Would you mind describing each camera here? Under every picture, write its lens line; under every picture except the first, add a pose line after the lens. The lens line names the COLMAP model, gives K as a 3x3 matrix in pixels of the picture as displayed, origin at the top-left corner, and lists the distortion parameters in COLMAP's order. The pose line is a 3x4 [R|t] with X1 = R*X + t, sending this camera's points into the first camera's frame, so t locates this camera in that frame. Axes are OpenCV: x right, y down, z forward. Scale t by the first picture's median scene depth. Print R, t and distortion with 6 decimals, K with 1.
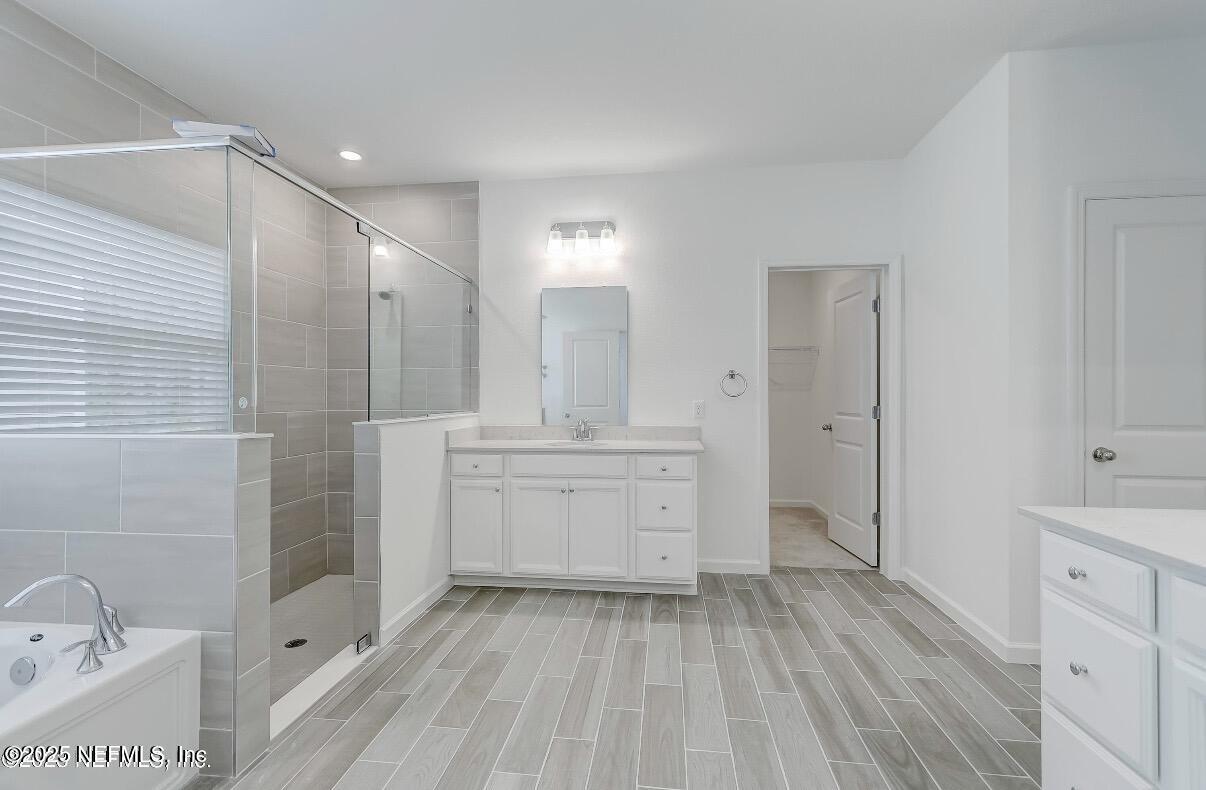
lens RADIAL K [[552.7, 0, 600.1], [0, 552.7, 403.9], [0, 0, 1]] dist [-0.001426, 0.003011]
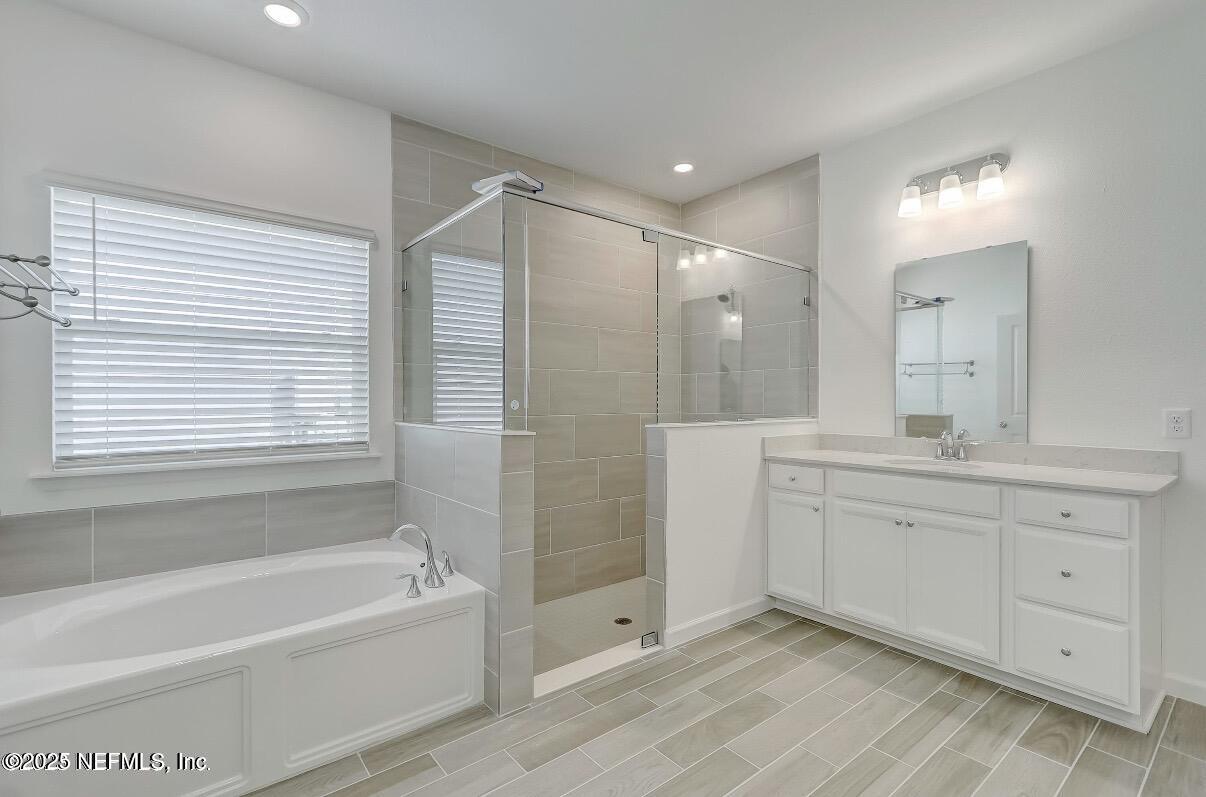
lens RADIAL K [[552.7, 0, 597.9], [0, 552.7, 406.3], [0, 0, 1]] dist [-0.001426, 0.003011]
pose [[0.708838, 0.011187, -0.705283, 0.179672], [-0.012051, 0.999920, 0.003749, -0.003091], [0.705268, 0.005842, 0.708916, 0.160131]]
